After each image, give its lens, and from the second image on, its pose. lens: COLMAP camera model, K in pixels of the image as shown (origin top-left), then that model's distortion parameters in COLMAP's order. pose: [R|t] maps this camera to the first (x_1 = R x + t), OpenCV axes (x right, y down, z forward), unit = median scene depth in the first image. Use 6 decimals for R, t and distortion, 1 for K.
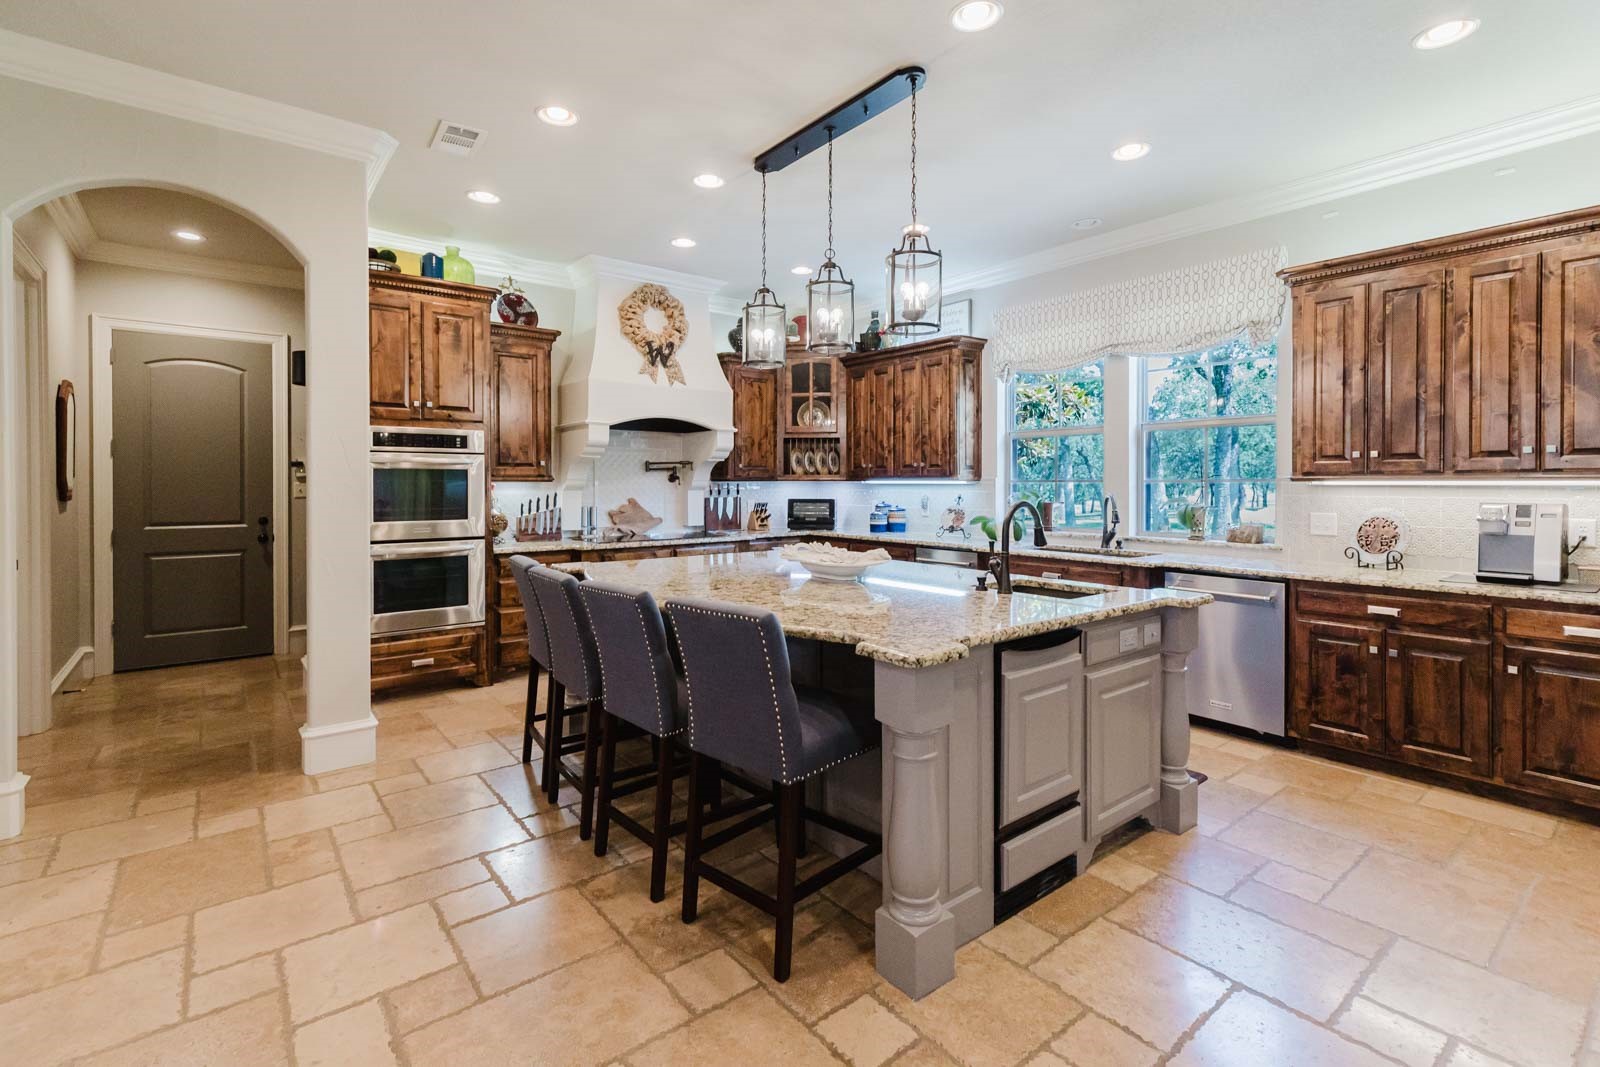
lens RADIAL K [[727.8, 0, 787.6], [0, 727.8, 487.3], [0, 0, 1]] dist [0.010799, -0.001190]
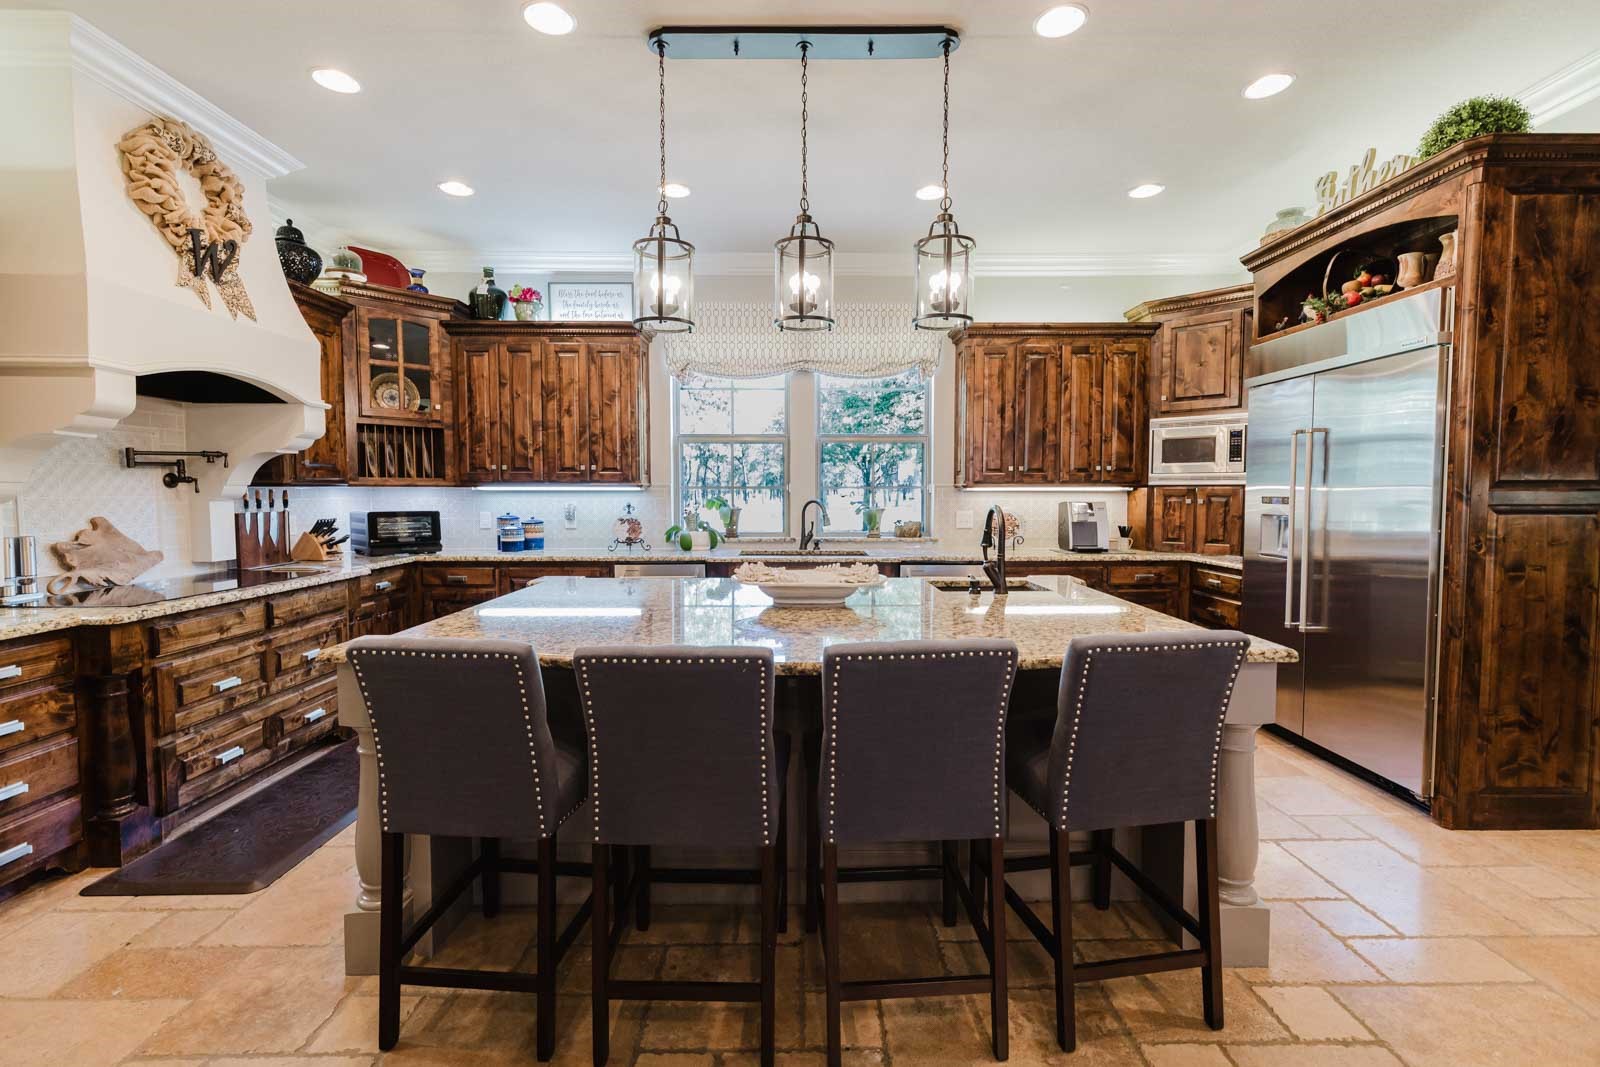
lens RADIAL K [[727.8, 0, 794.2], [0, 727.8, 526.5], [0, 0, 1]] dist [0.010799, -0.001190]
pose [[0.609184, -0.040207, 0.792009, -0.351390], [0.005428, 0.998902, 0.046535, -0.000809], [-0.793010, -0.024049, 0.608734, 0.295216]]
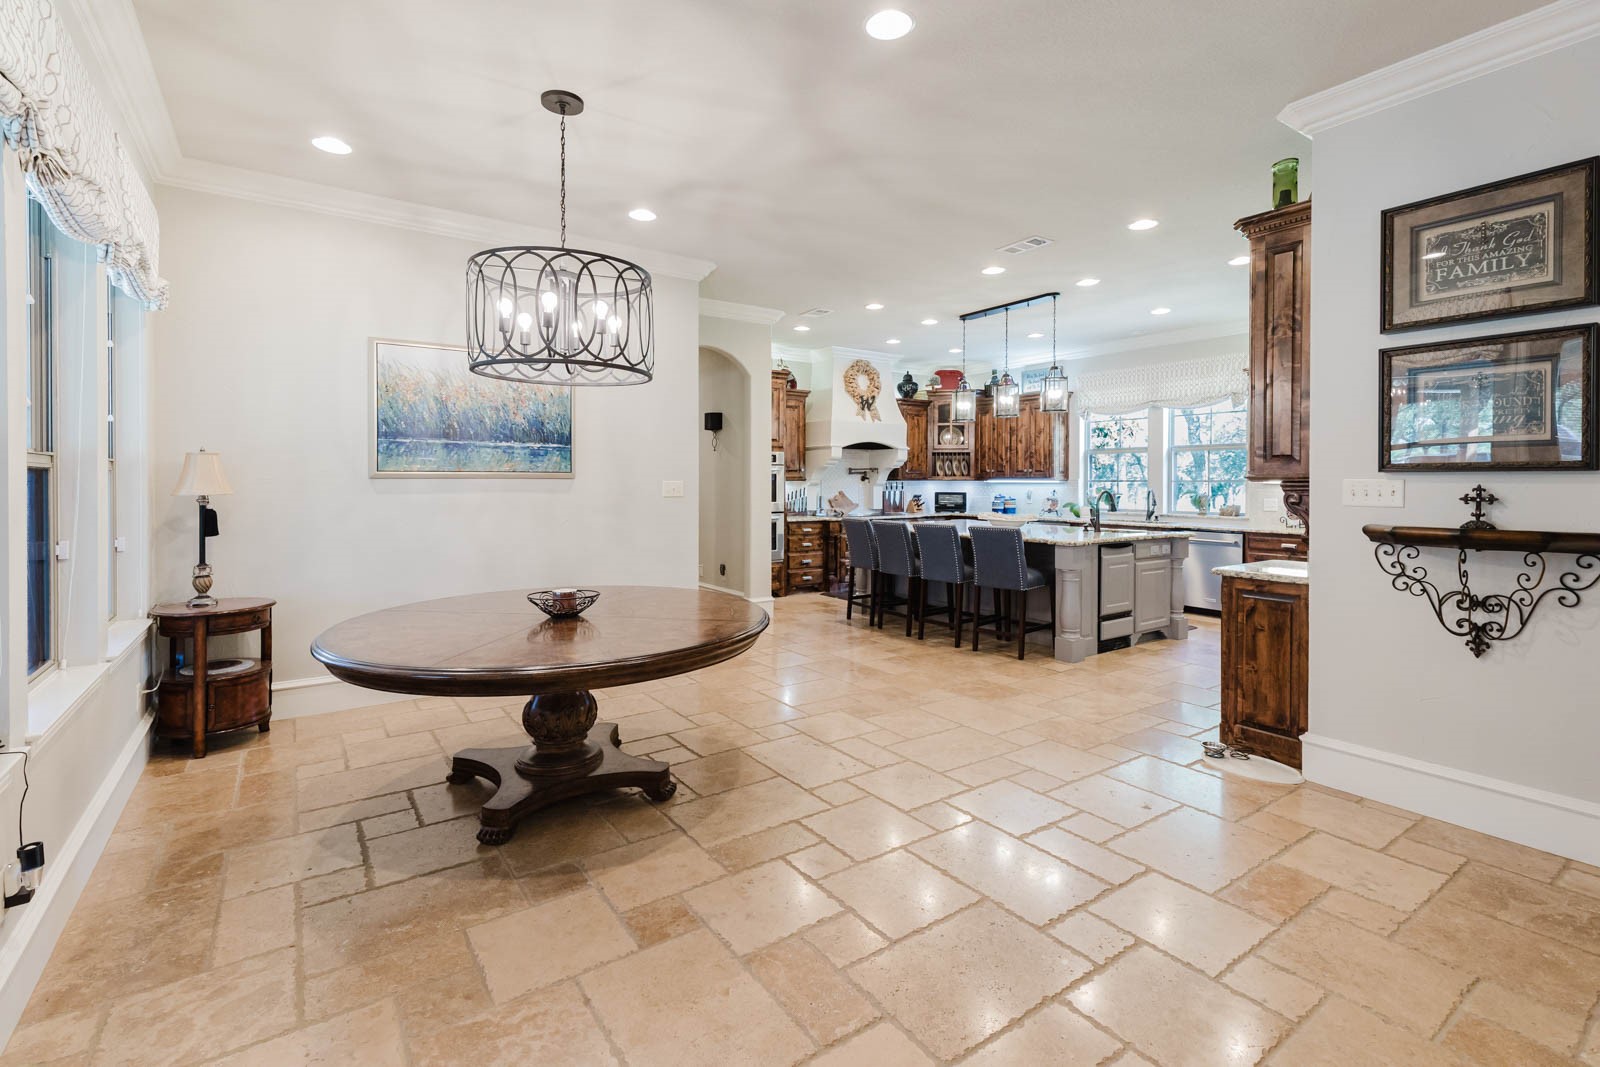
lens RADIAL K [[727.8, 0, 770.8], [0, 727.8, 490.5], [0, 0, 1]] dist [0.010799, -0.001190]
pose [[0.996867, 0.002294, -0.079069, -0.257757], [-0.001764, 0.999975, 0.006780, 0.003122], [0.079082, -0.006620, 0.996846, -0.642151]]
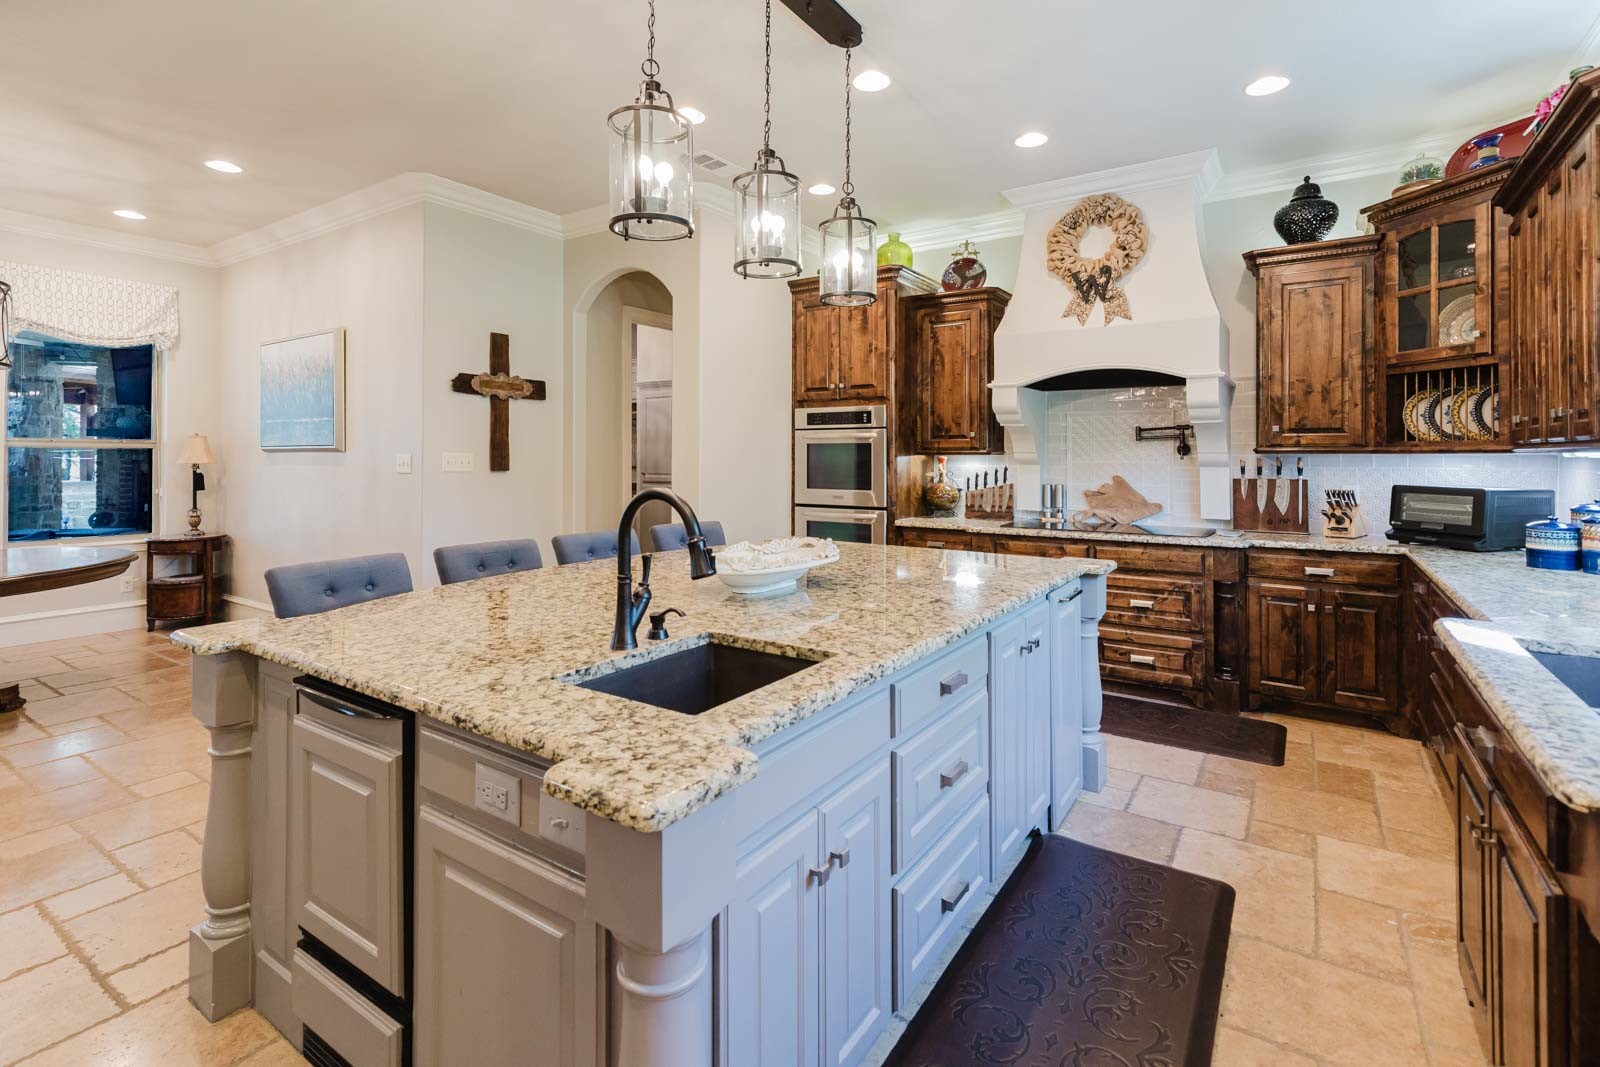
lens RADIAL K [[727.8, 0, 810.5], [0, 727.8, 458.1], [0, 0, 1]] dist [0.010799, -0.001190]
pose [[0.329585, 0.003535, -0.944119, 0.436569], [-0.007283, 0.999973, 0.001202, -0.002670], [0.944098, 0.006480, 0.329602, 0.468270]]
